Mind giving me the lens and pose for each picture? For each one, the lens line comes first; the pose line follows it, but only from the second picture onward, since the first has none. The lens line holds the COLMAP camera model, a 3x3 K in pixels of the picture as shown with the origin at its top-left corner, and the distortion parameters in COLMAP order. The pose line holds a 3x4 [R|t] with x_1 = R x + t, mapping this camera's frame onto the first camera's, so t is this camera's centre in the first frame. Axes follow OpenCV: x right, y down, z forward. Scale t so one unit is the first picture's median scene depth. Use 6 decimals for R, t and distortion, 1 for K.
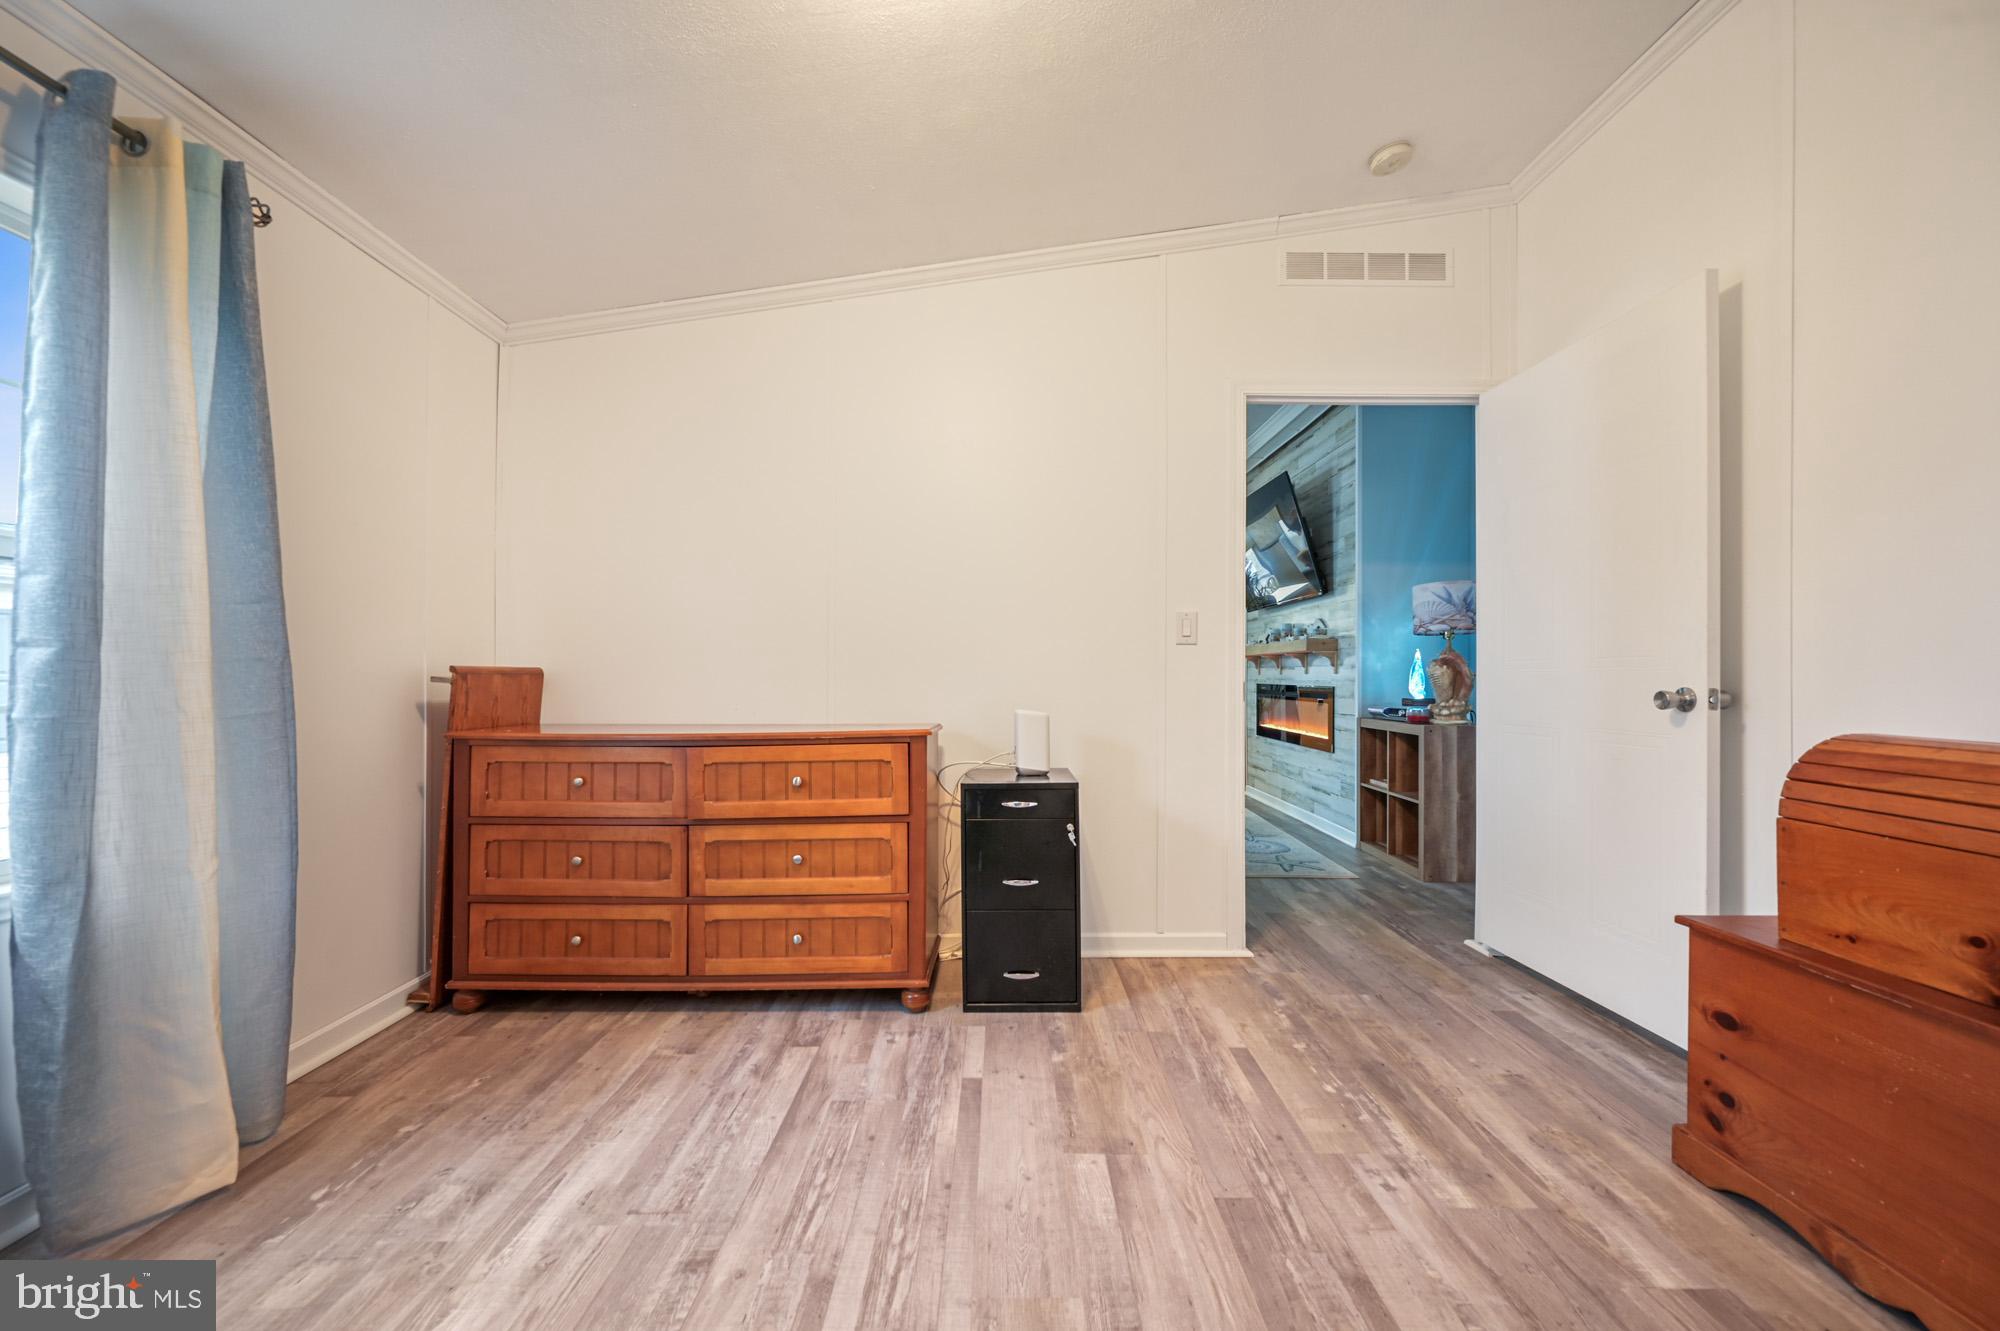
lens RADIAL K [[791.7, 0, 1003.6], [0, 791.7, 672.5], [0, 0, 1]] dist [0.001759, 0.000340]
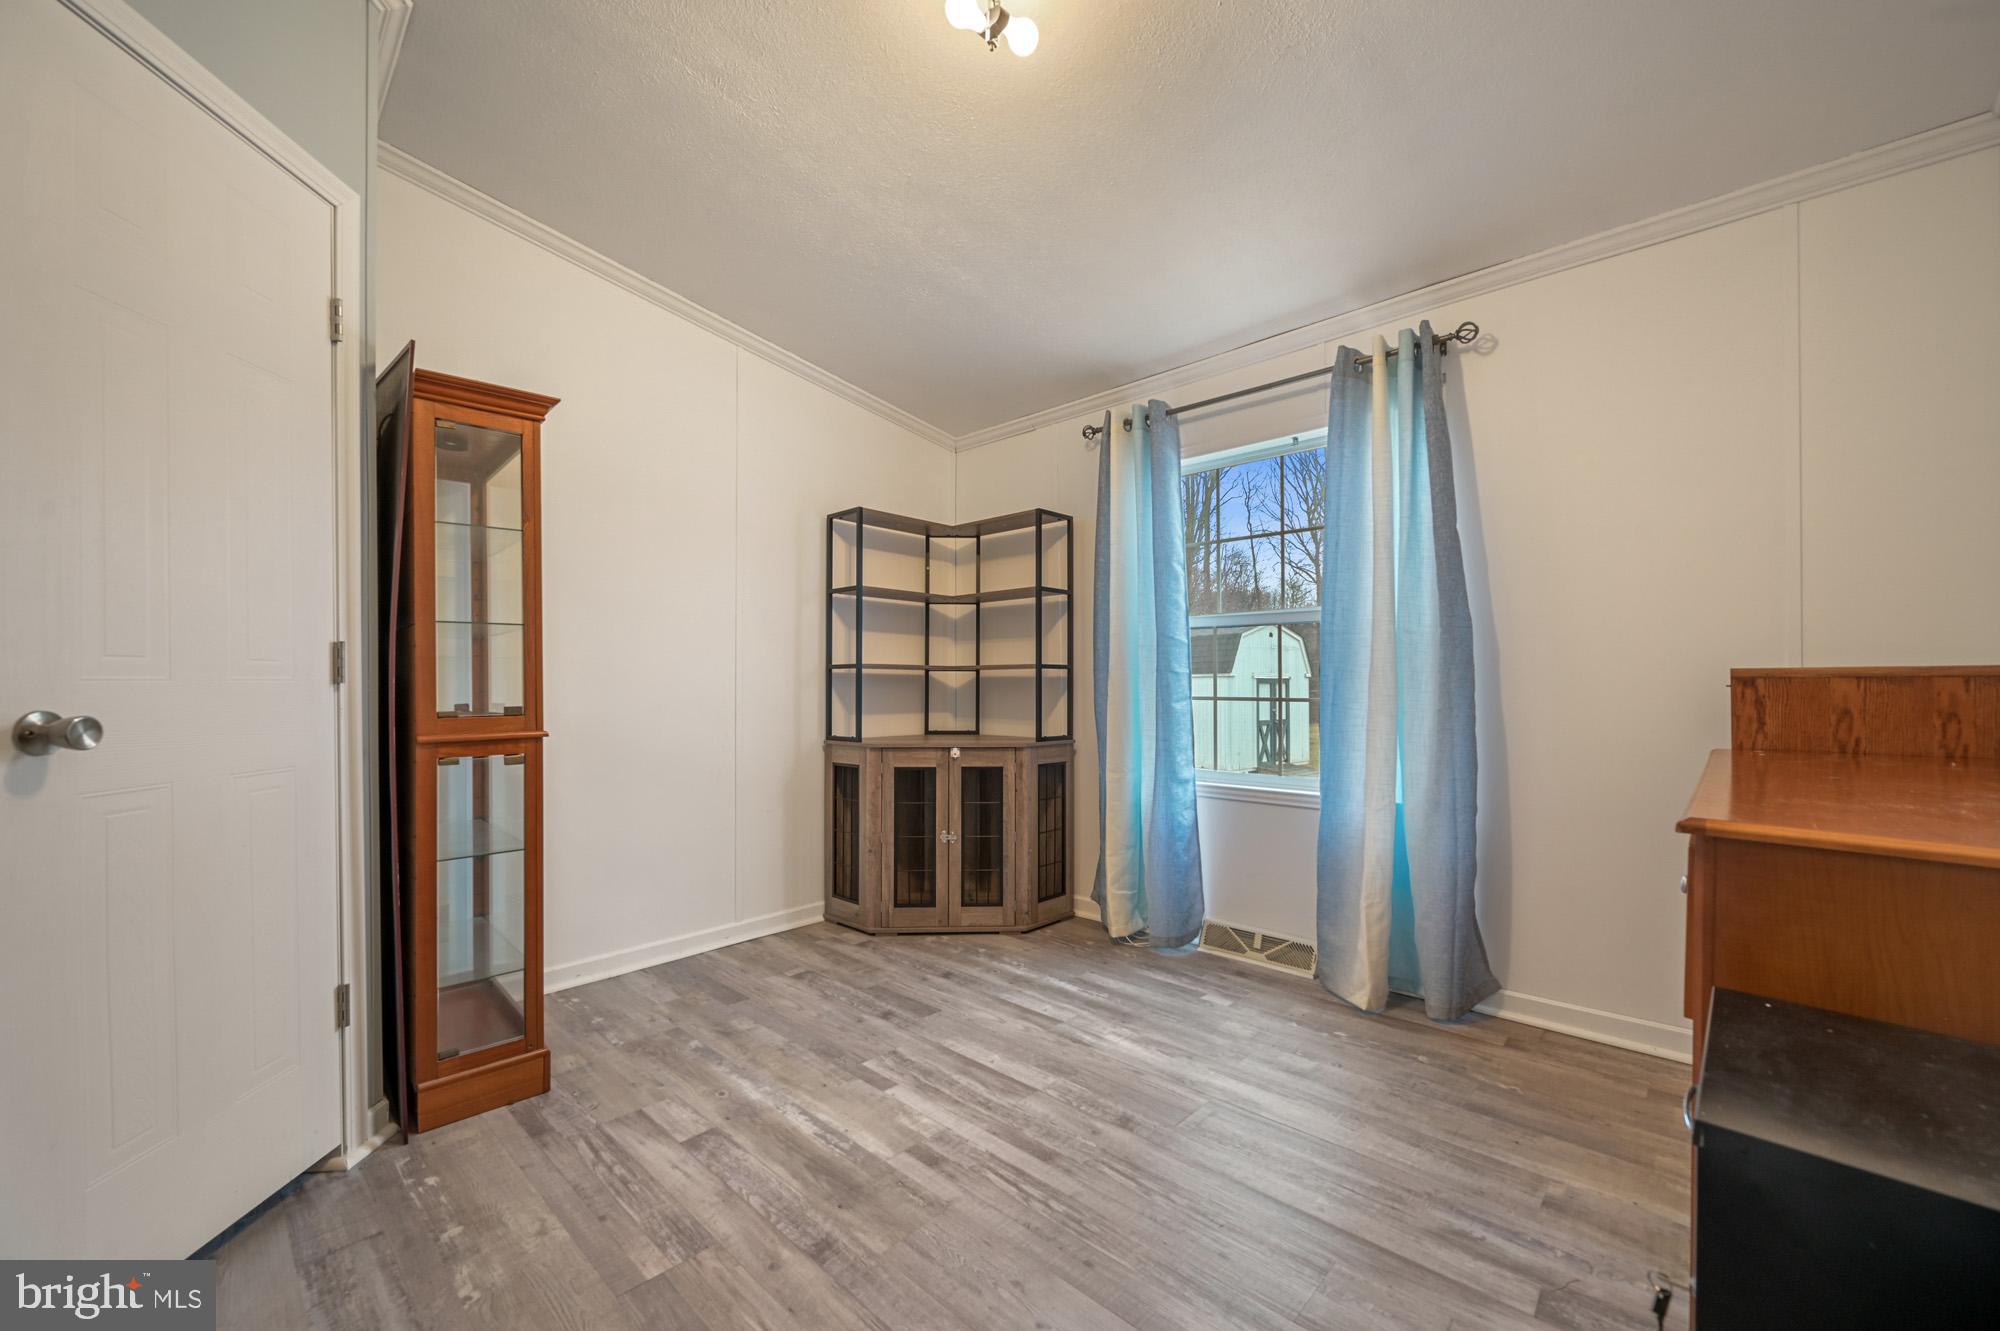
lens RADIAL K [[791.7, 0, 1002.6], [0, 791.7, 673.8], [0, 0, 1]] dist [0.001759, 0.000340]
pose [[-0.690234, -0.008276, -0.723539, 0.629654], [0.011076, 0.999697, -0.022001, 0.009155], [0.723501, -0.023199, -0.689933, 1.530394]]
